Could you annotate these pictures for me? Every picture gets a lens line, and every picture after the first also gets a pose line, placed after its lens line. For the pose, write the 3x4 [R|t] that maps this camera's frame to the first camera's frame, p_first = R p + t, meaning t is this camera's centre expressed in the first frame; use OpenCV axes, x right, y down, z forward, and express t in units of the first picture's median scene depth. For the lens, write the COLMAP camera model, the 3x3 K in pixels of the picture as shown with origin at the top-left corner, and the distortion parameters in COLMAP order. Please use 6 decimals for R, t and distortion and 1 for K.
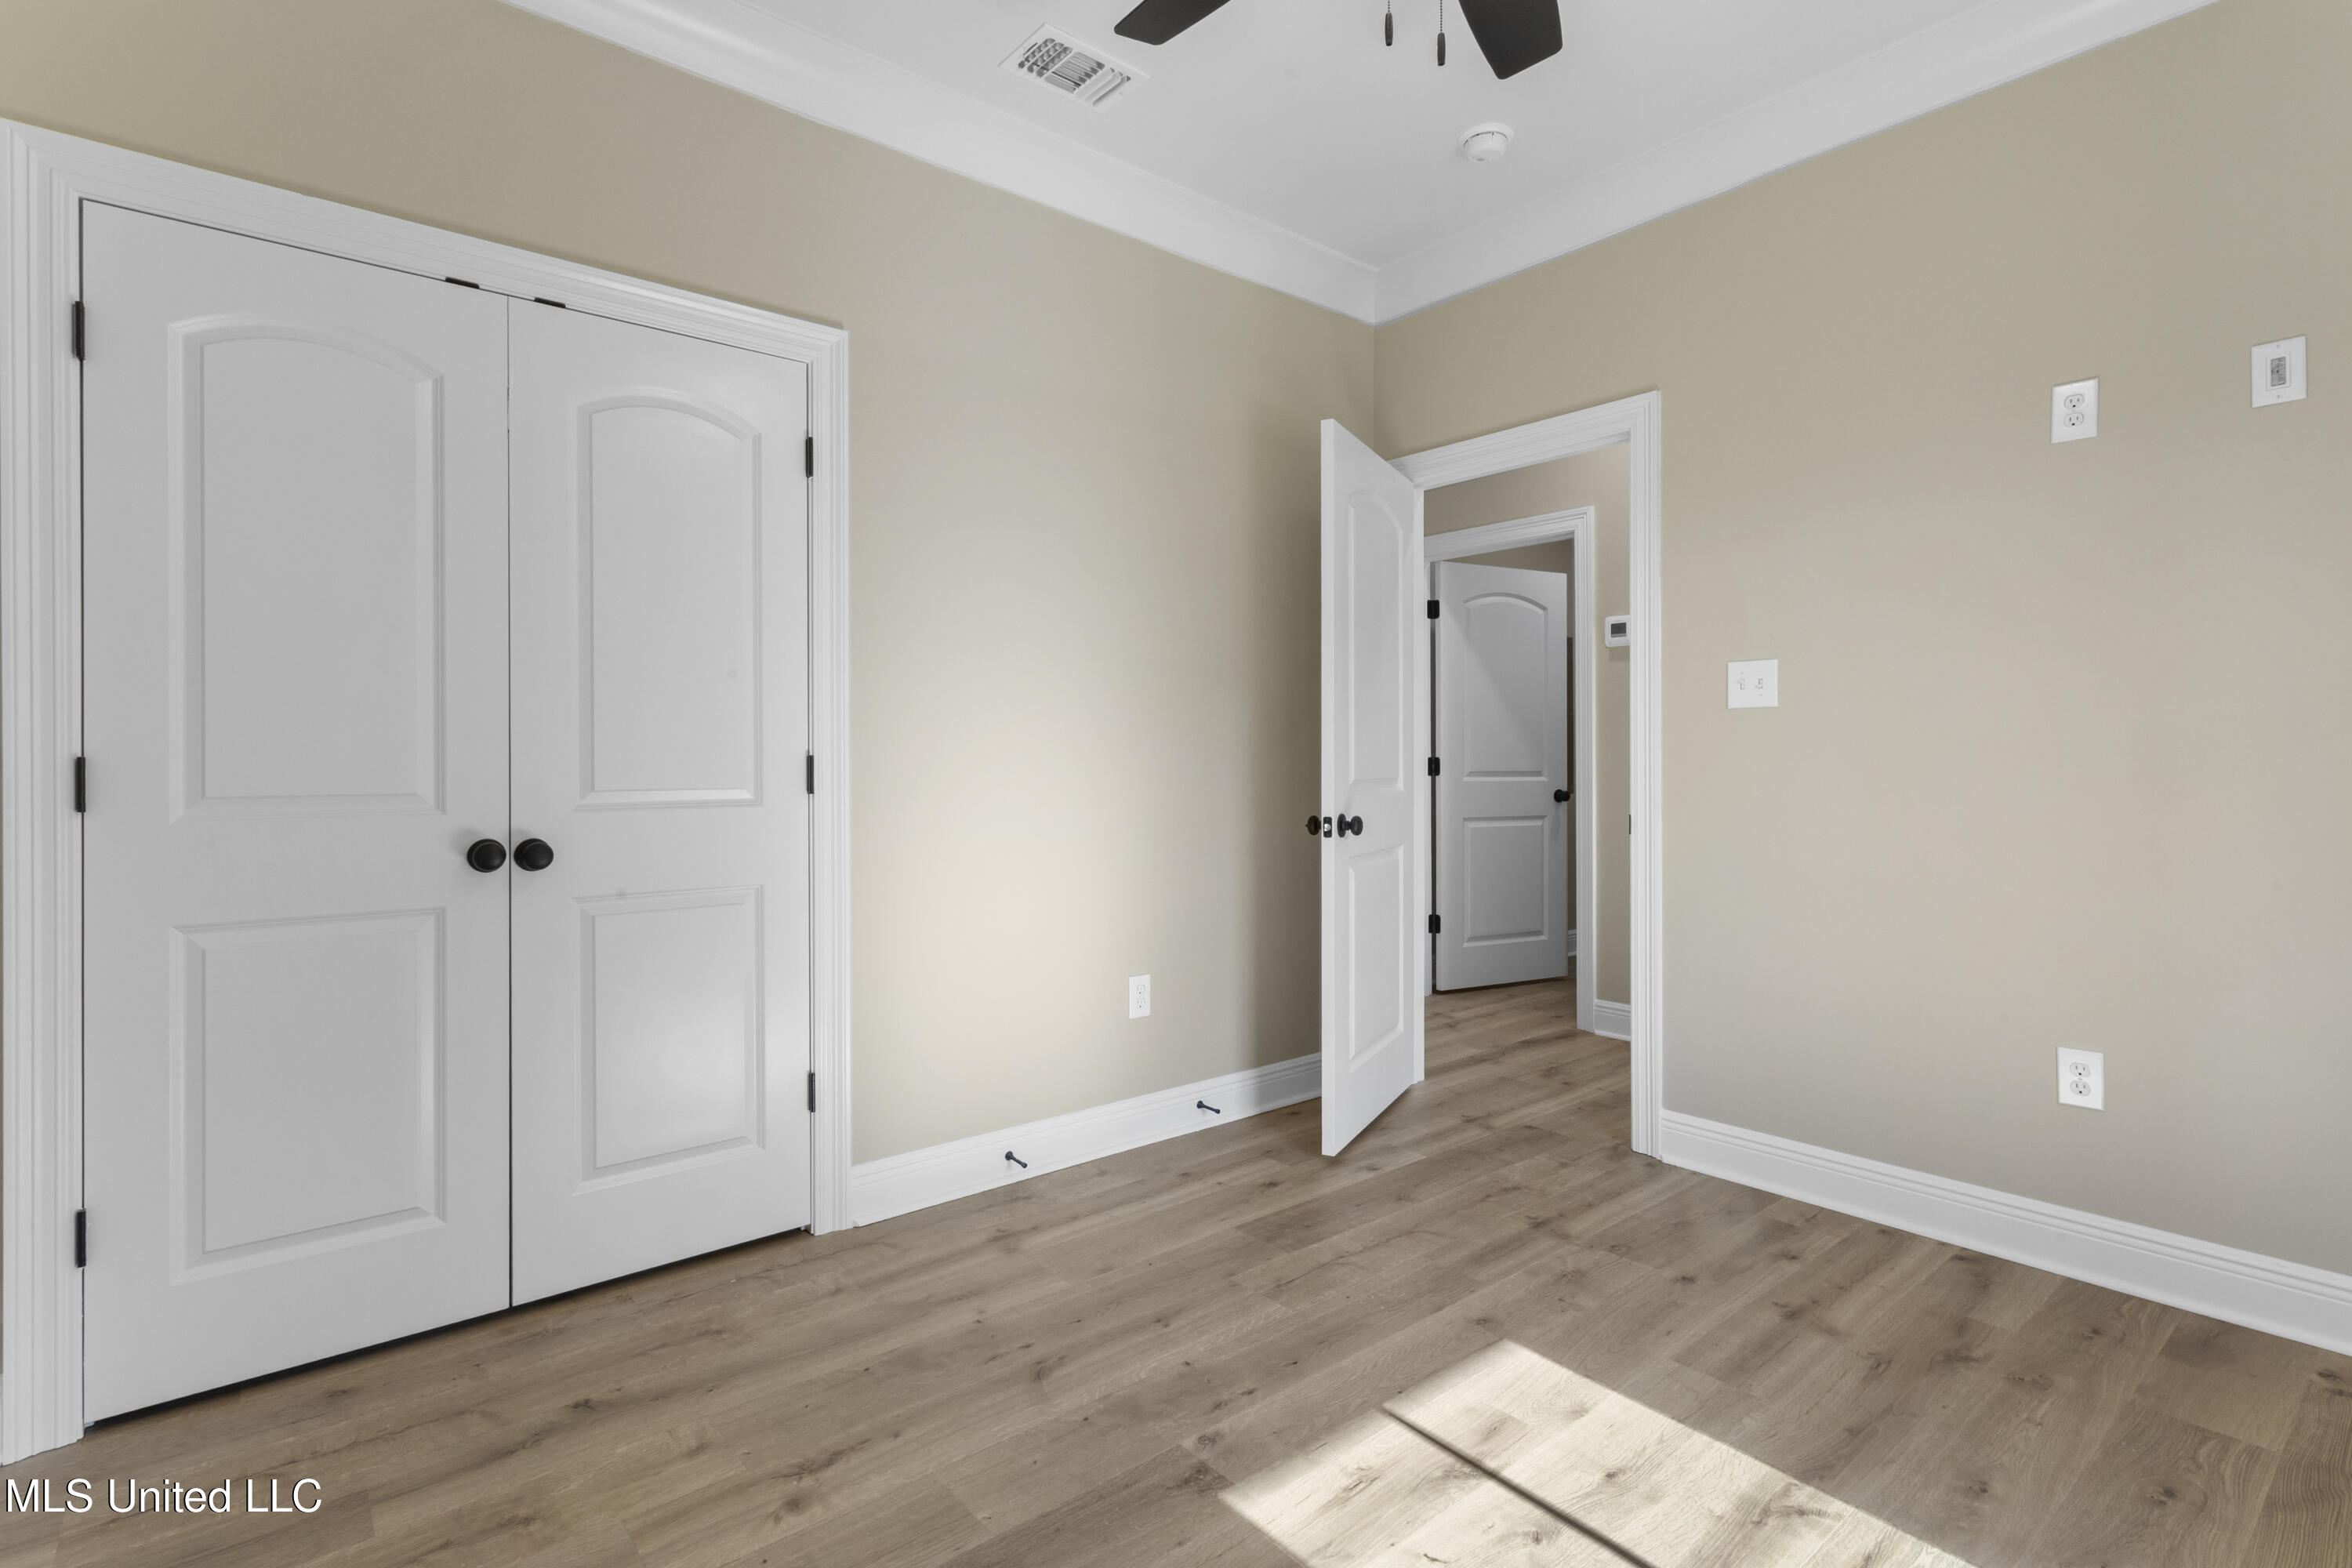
lens RADIAL K [[1102.6, 0, 1176.2], [0, 1102.6, 772.2], [0, 0, 1]] dist [0.001482, 0.000674]
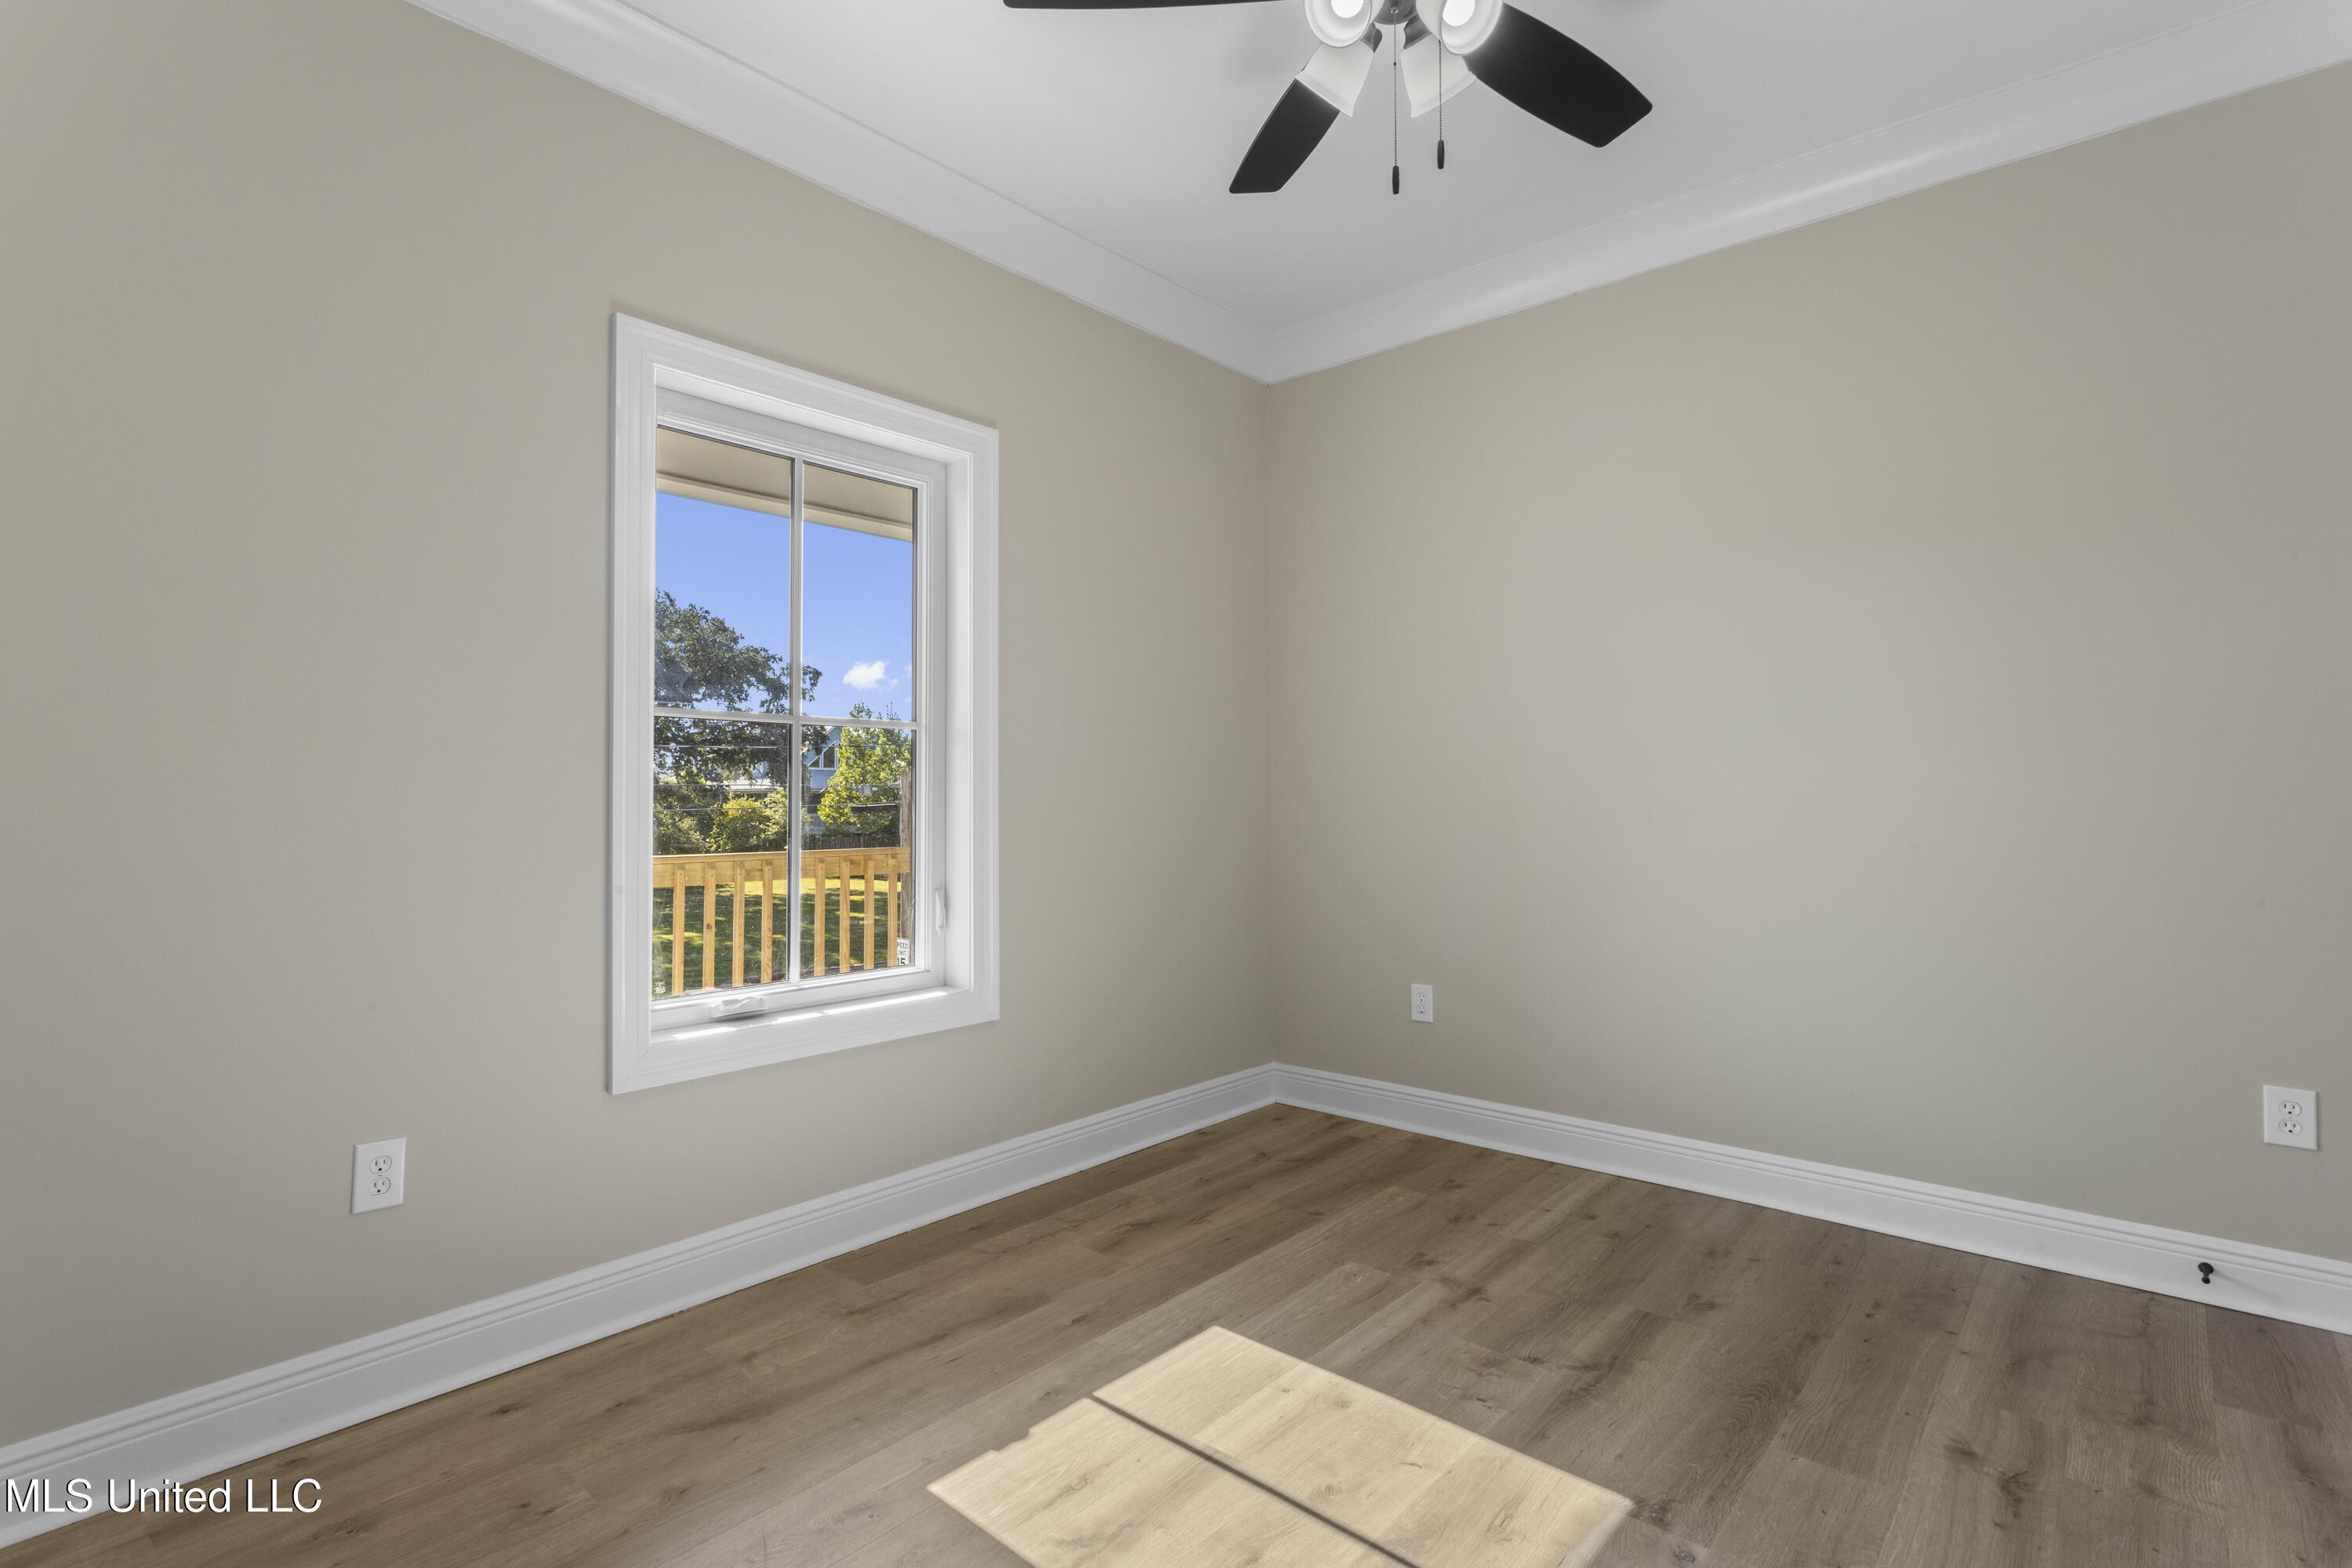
lens RADIAL K [[1102.6, 0, 1176.2], [0, 1102.6, 772.2], [0, 0, 1]] dist [0.001482, 0.000674]
pose [[-0.985771, 0.004238, -0.168038, 0.623249], [0.006652, 0.999883, -0.013806, -0.019511], [0.167960, -0.014728, -0.985684, 1.956064]]
